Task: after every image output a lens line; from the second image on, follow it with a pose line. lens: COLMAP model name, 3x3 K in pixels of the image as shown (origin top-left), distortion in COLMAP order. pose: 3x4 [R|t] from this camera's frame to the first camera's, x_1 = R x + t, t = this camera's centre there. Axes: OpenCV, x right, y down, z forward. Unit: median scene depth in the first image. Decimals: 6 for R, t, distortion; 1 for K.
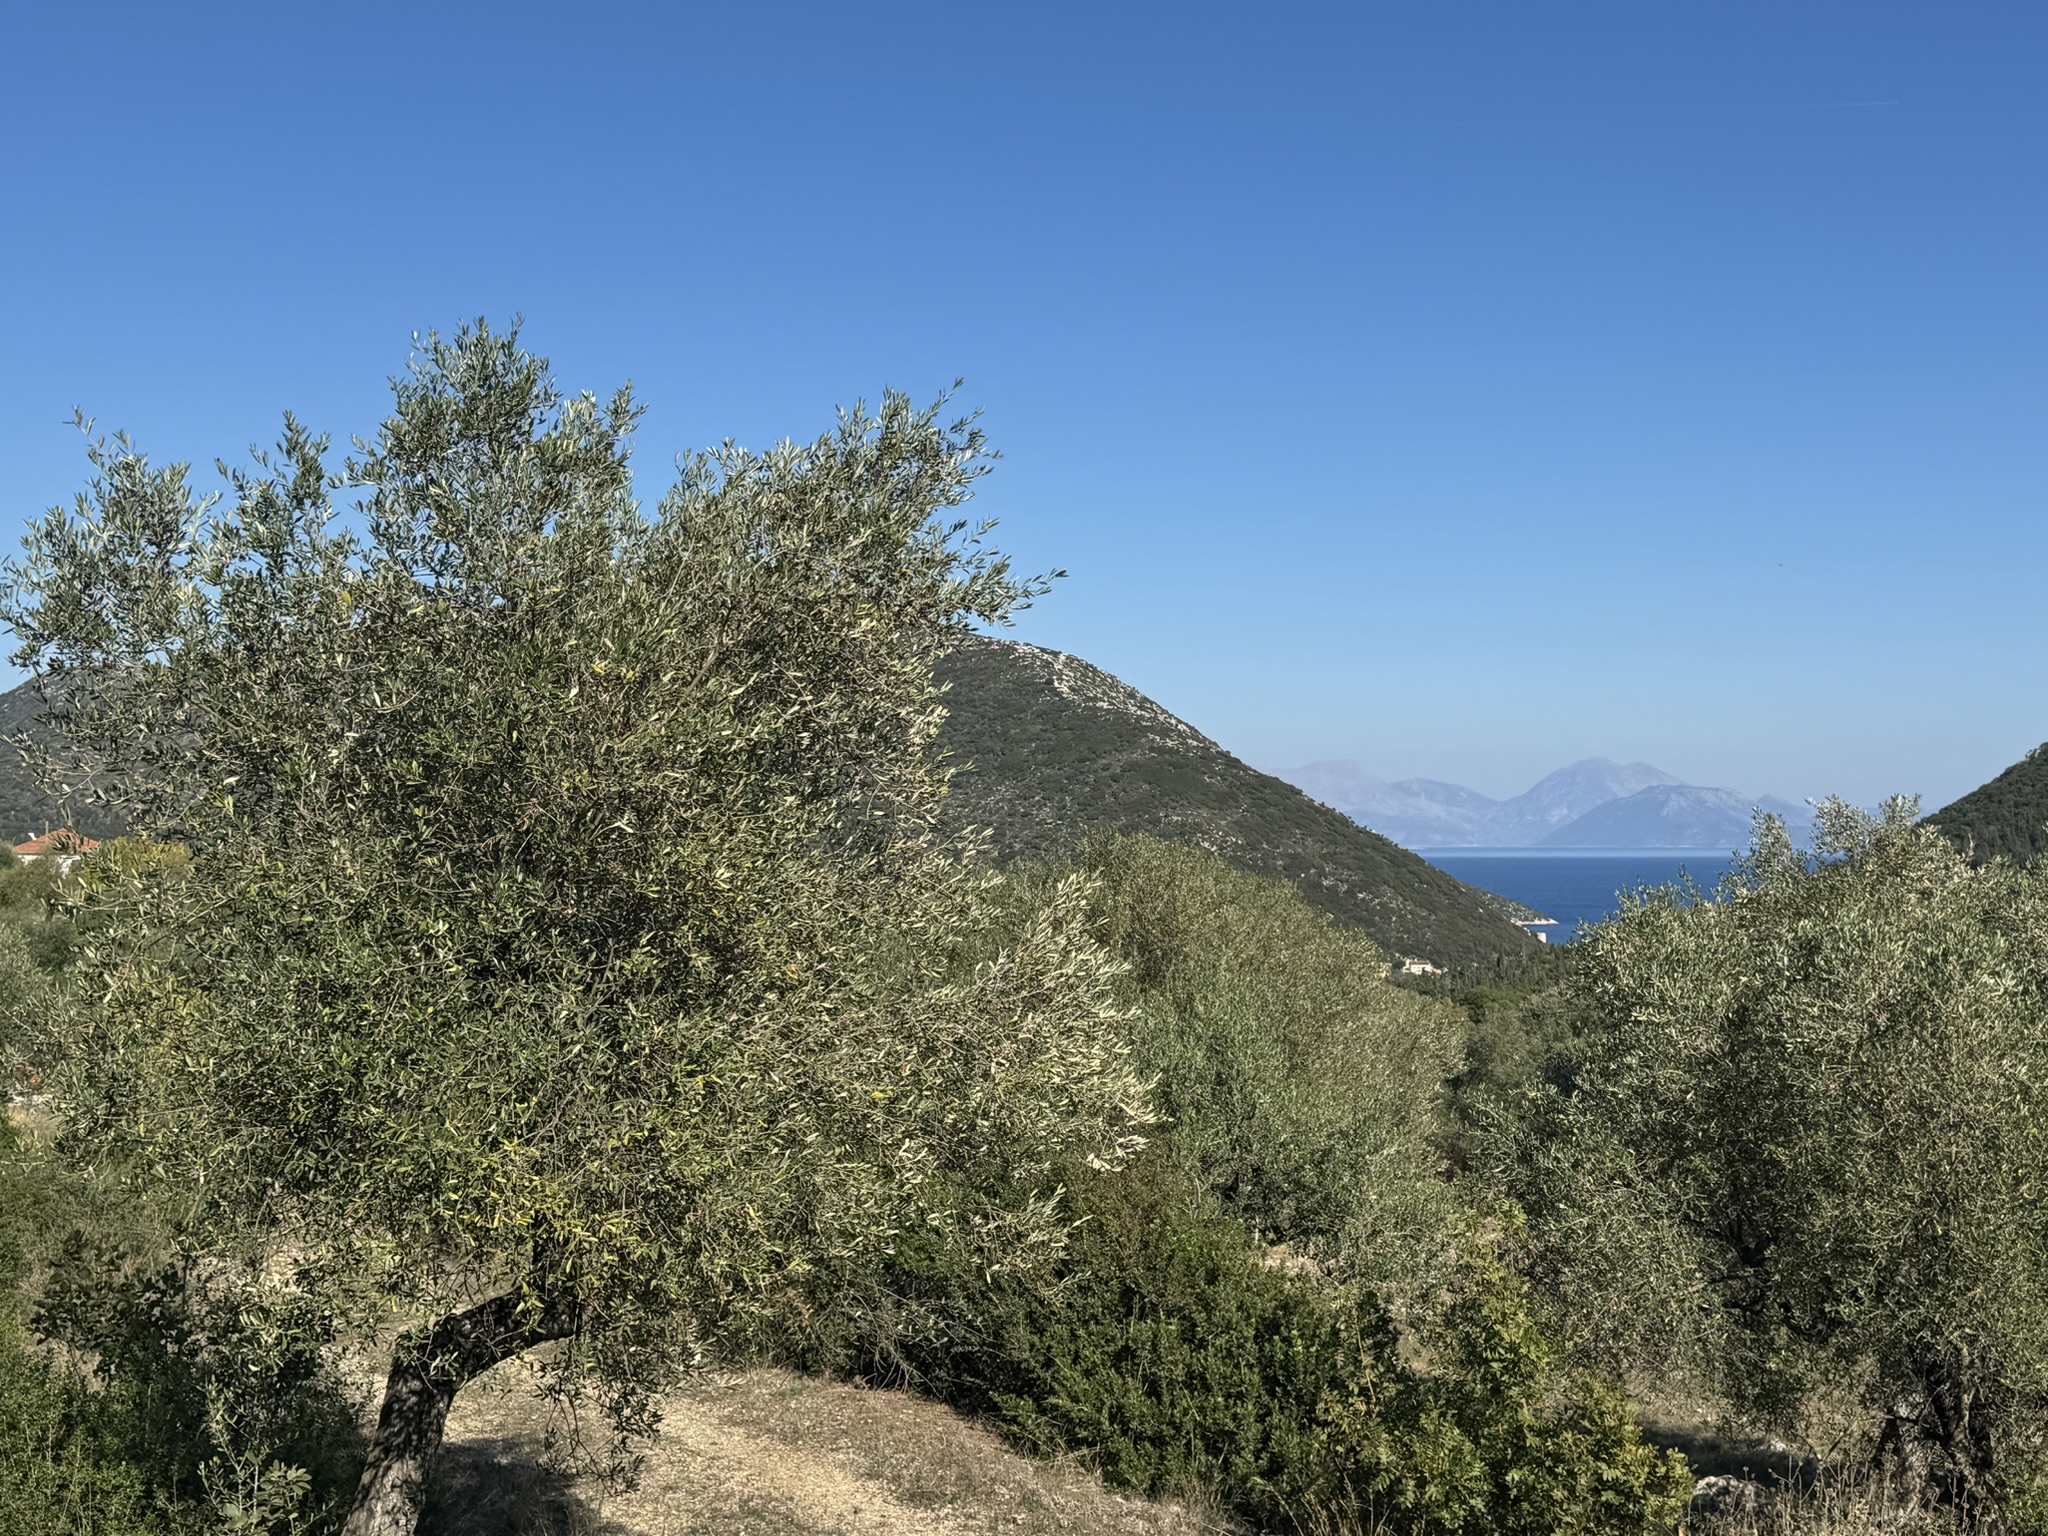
lens RADIAL K [[2549.2, 0, 1021.3], [0, 2549.2, 774.6], [0, 0, 1]] dist [0.068073, 0.000000]
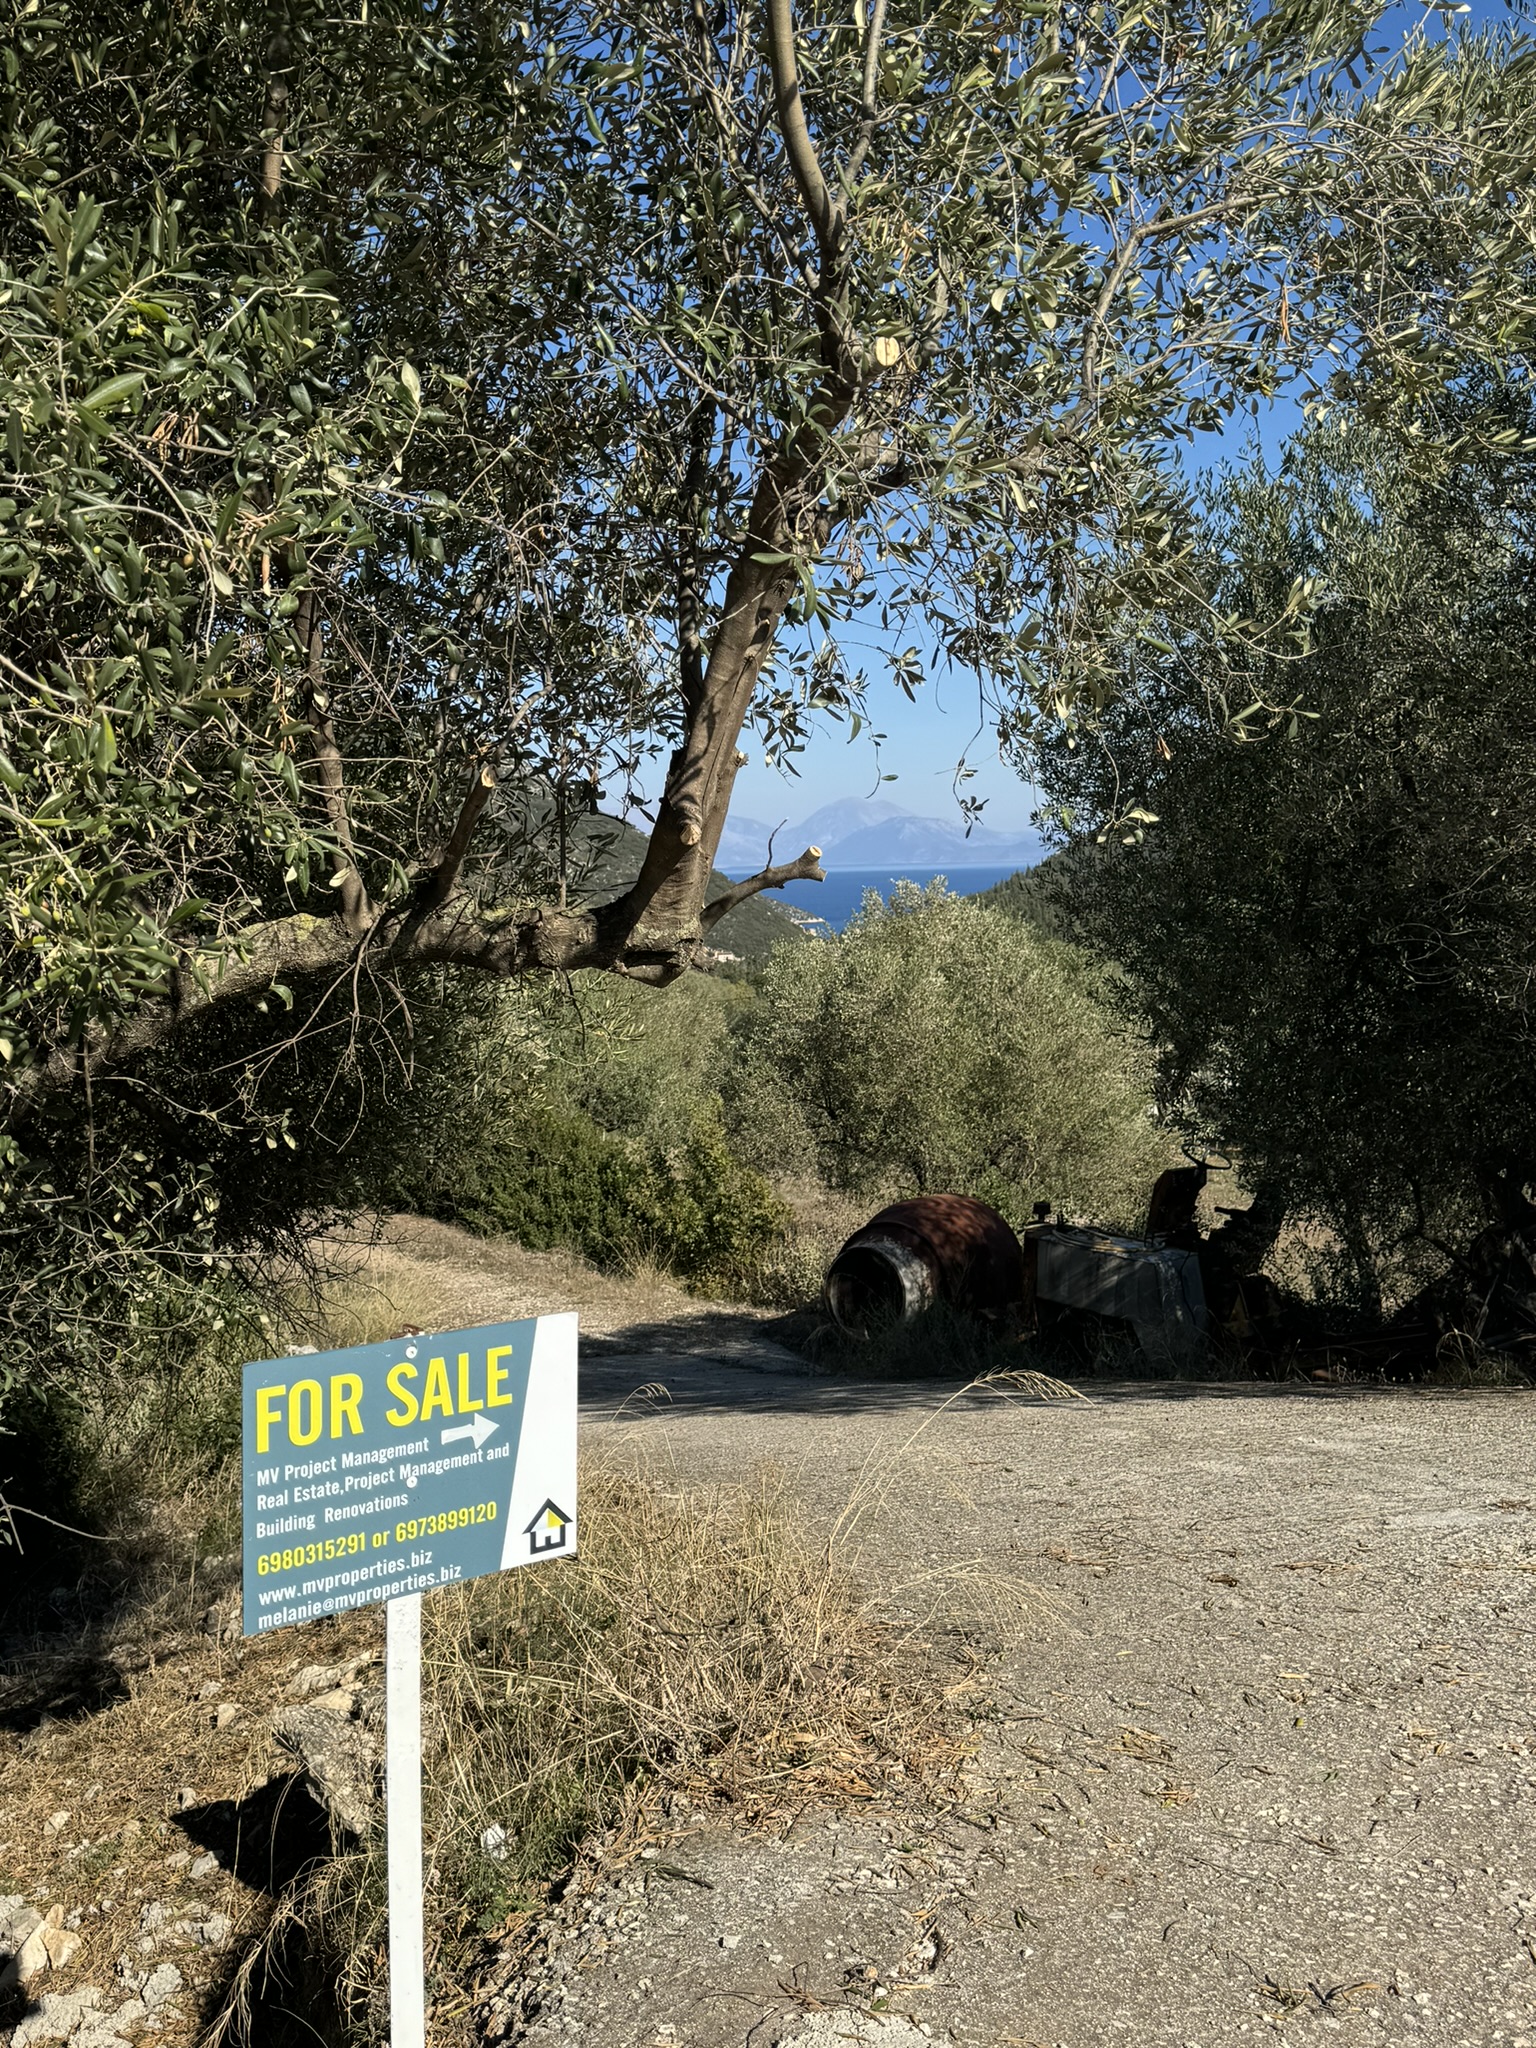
lens RADIAL K [[1935.6, 0, 771.4], [0, 1935.6, 1022.5], [0, 0, 1]] dist [0.061047, 0.000000]
pose [[0.983830, -0.030534, 0.176485, -0.032704], [0.011394, 0.994035, 0.108464, -0.047662], [-0.178744, -0.104699, 0.978309, -0.418700]]
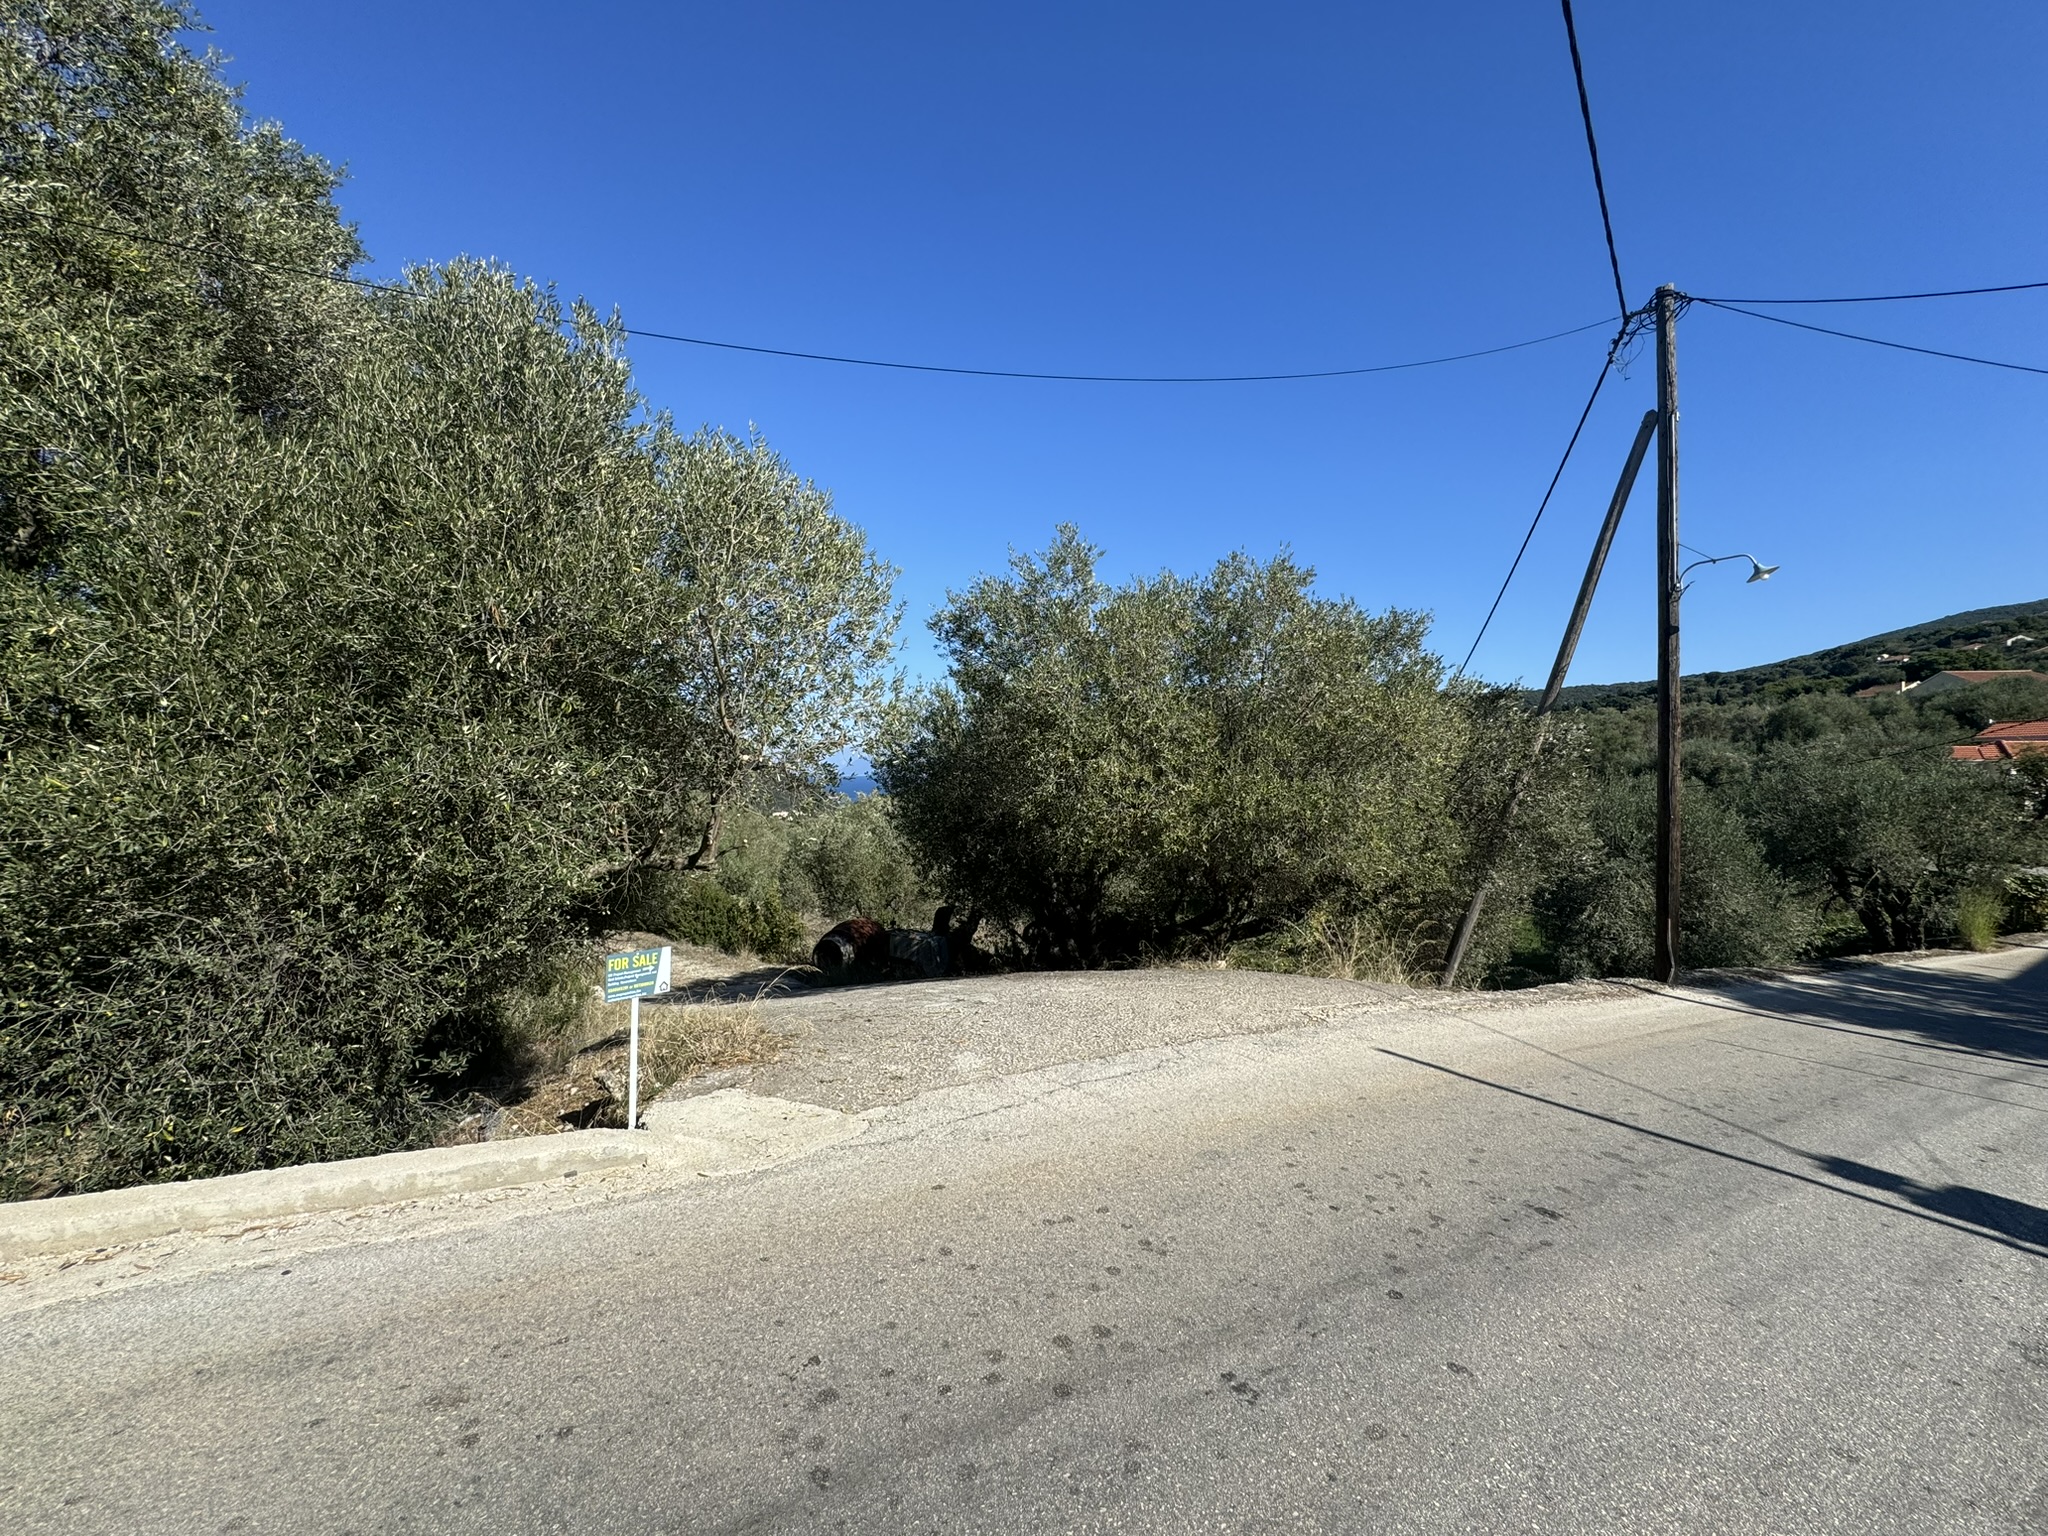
lens RADIAL K [[823.7, 0, 1025.2], [0, 823.7, 777.0], [0, 0, 1]] dist [-0.000672, -0.000037]
pose [[0.911312, -0.000414, 0.411716, -0.030077], [-0.012725, 0.999493, 0.029170, -0.075977], [-0.411520, -0.031822, 0.910845, -0.562049]]
